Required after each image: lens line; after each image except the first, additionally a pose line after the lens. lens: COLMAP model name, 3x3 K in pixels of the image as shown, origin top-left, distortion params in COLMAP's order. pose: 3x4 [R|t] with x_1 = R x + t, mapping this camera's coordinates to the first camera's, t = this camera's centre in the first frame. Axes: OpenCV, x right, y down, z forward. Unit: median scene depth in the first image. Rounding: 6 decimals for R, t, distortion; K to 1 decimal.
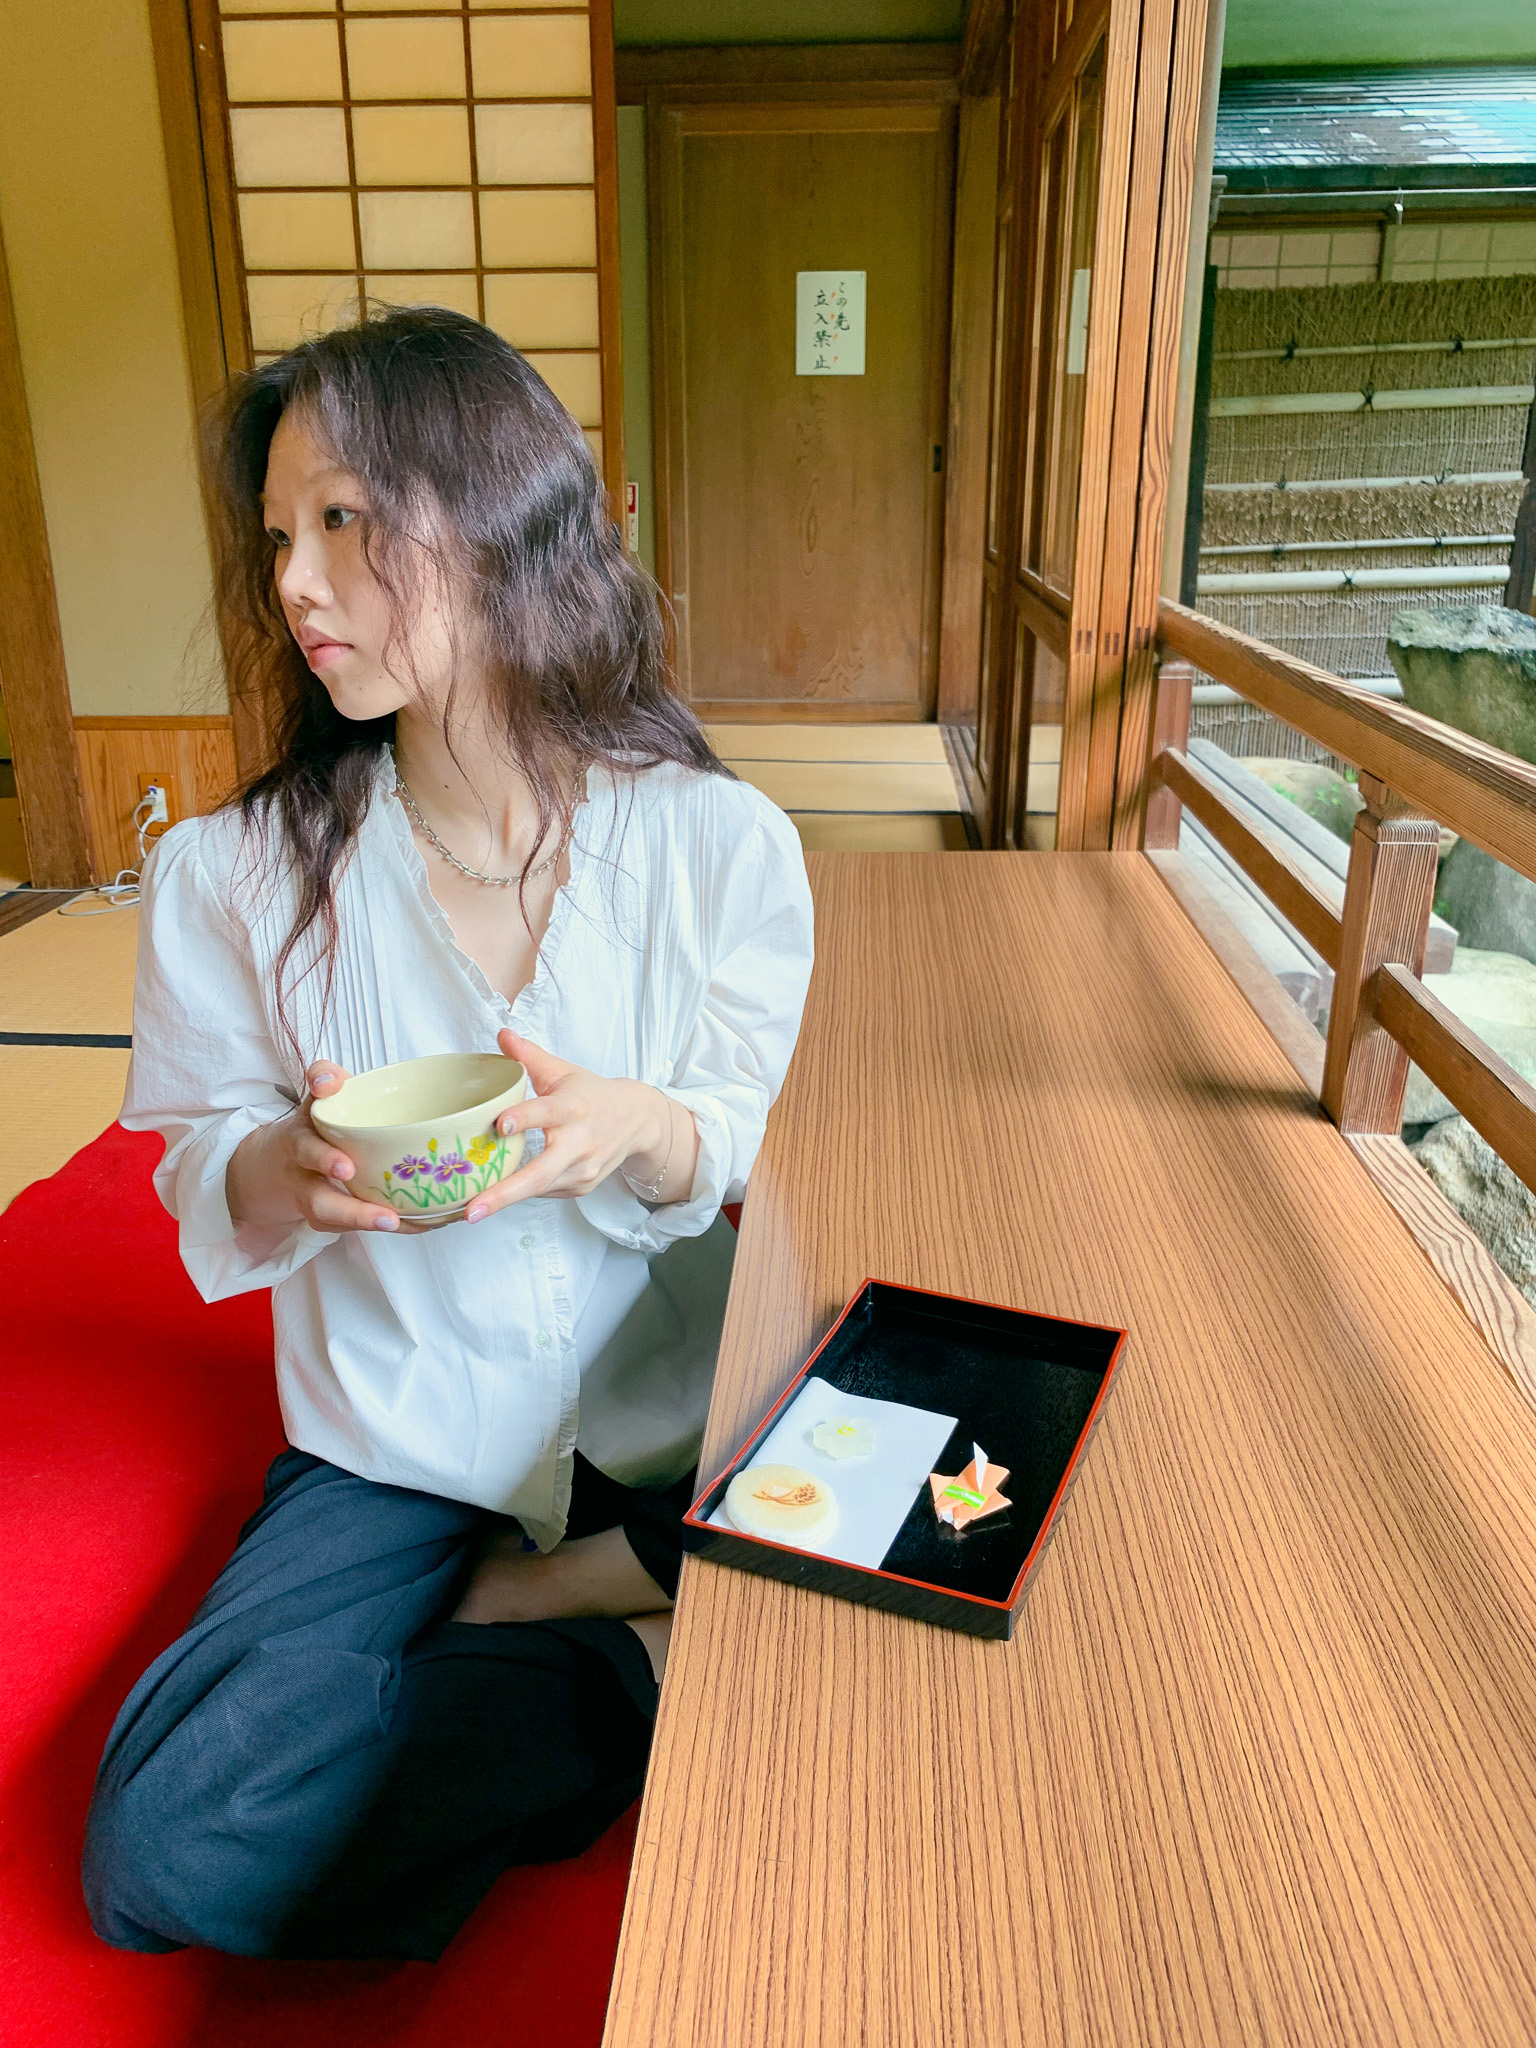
lens RADIAL K [[1581.1, 0, 764.3], [0, 1581.1, 1057.6], [0, 0, 1]] dist [0.002897, 0.002988]
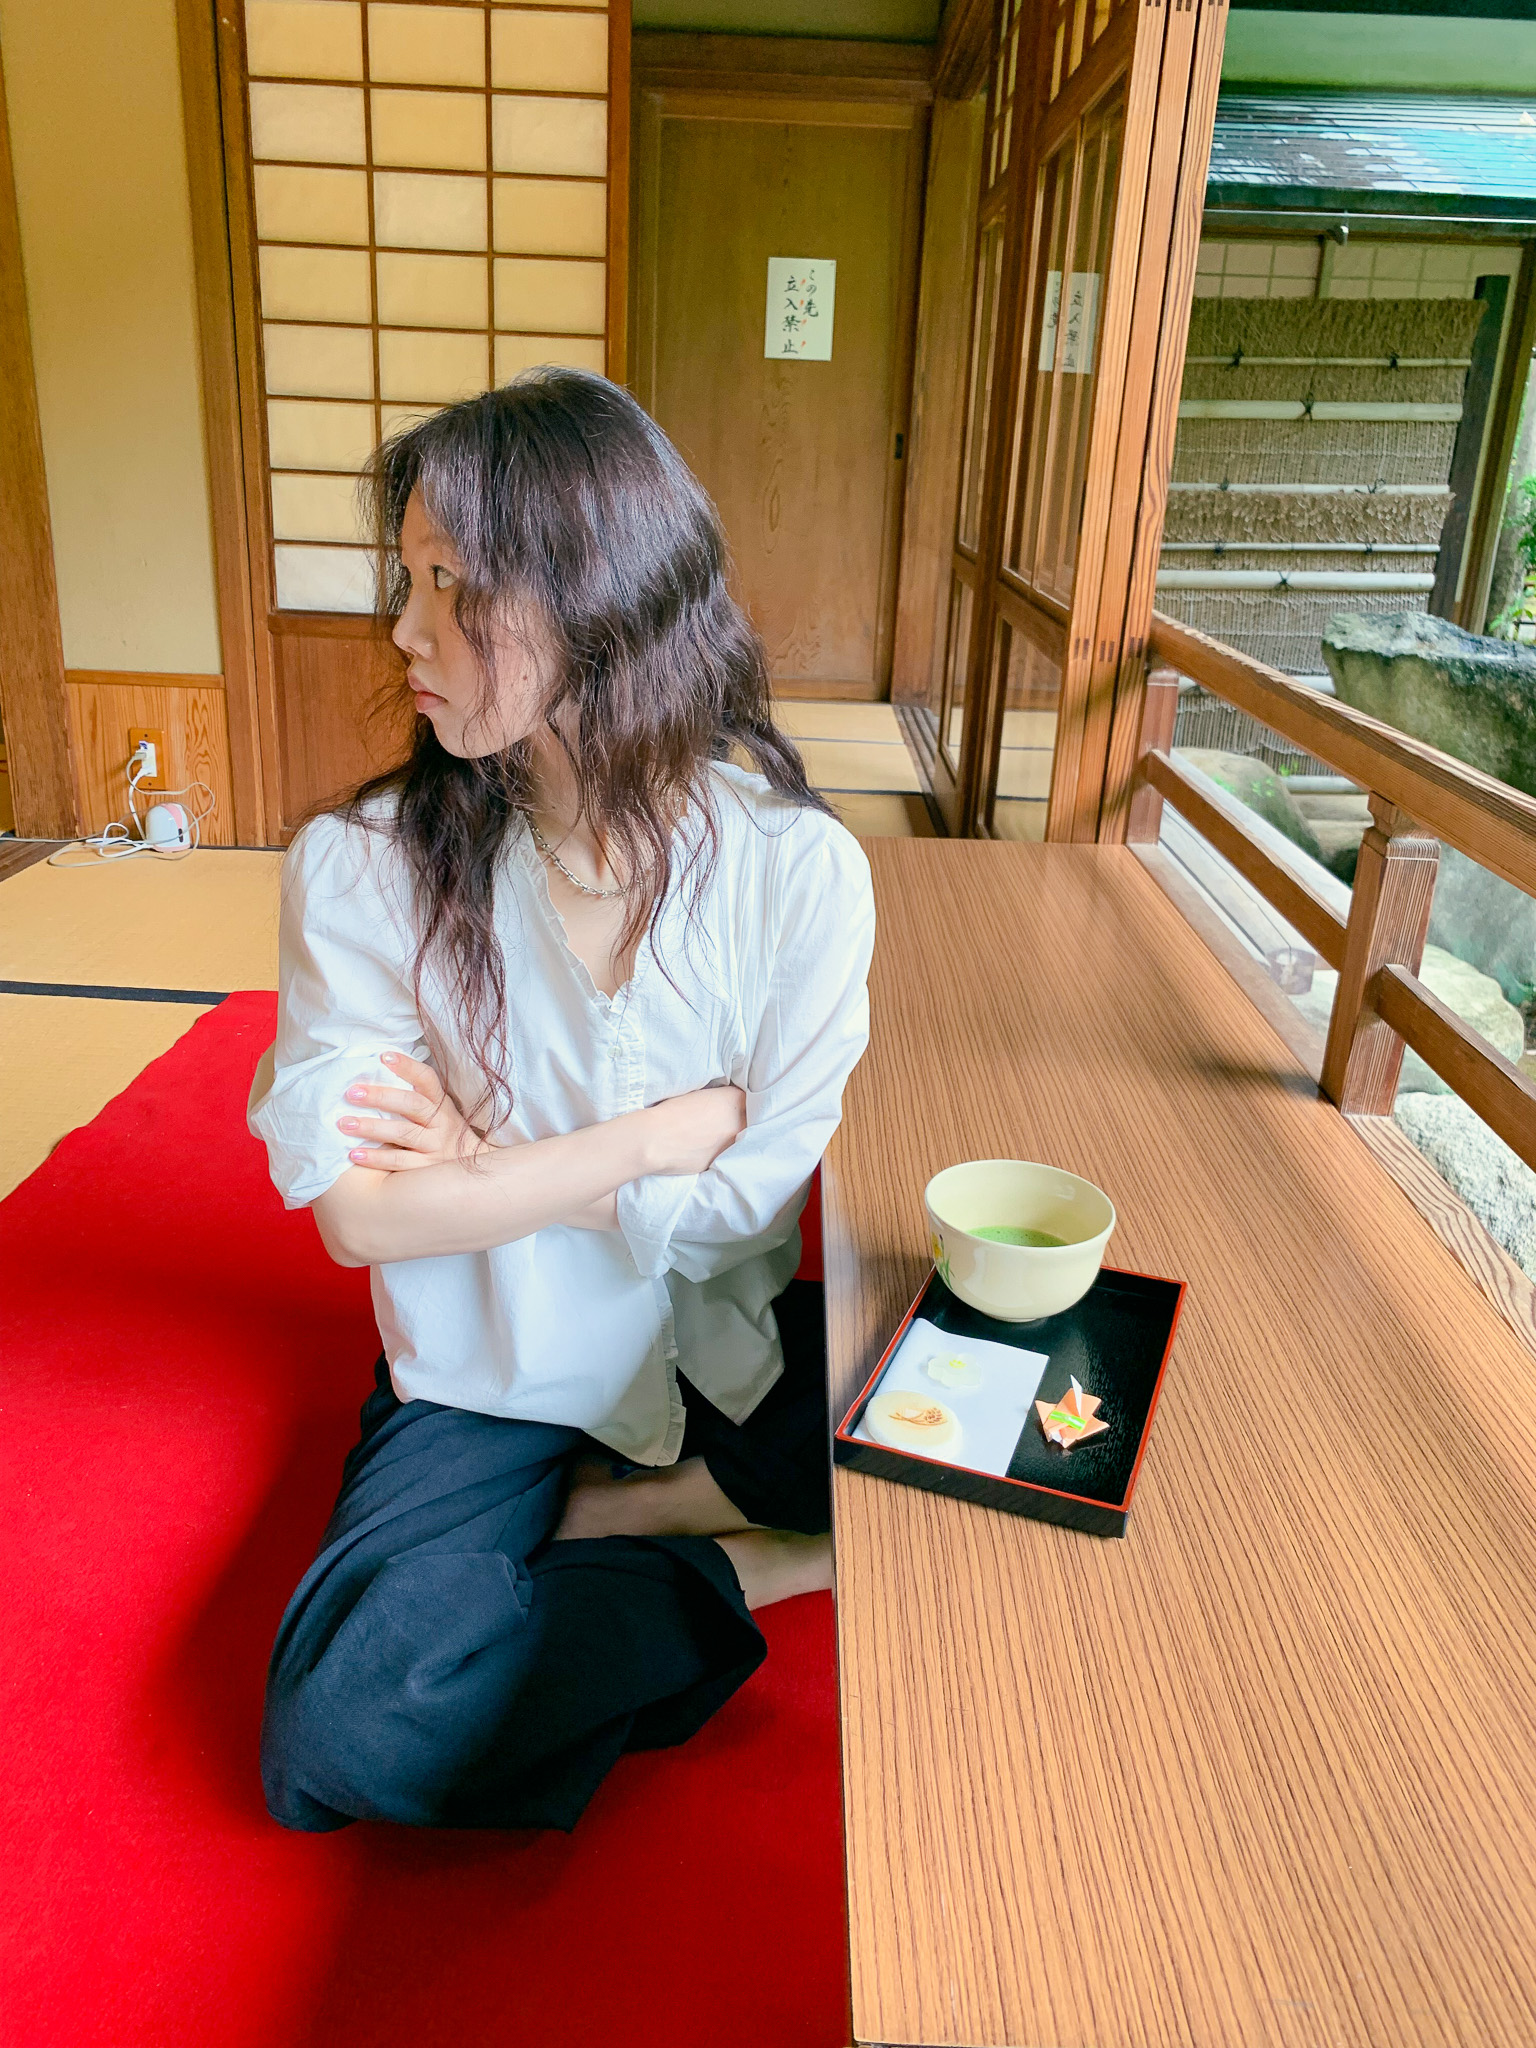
lens RADIAL K [[1585.4, 0, 768.0], [0, 1585.4, 1024.0], [0, 0, 1]] dist [0.006266, -0.000151]
pose [[0.997685, 0.027274, 0.062302, -0.103228], [-0.027367, 0.999625, 0.000637, -0.004914], [-0.062261, -0.002340, 0.998057, -0.088346]]
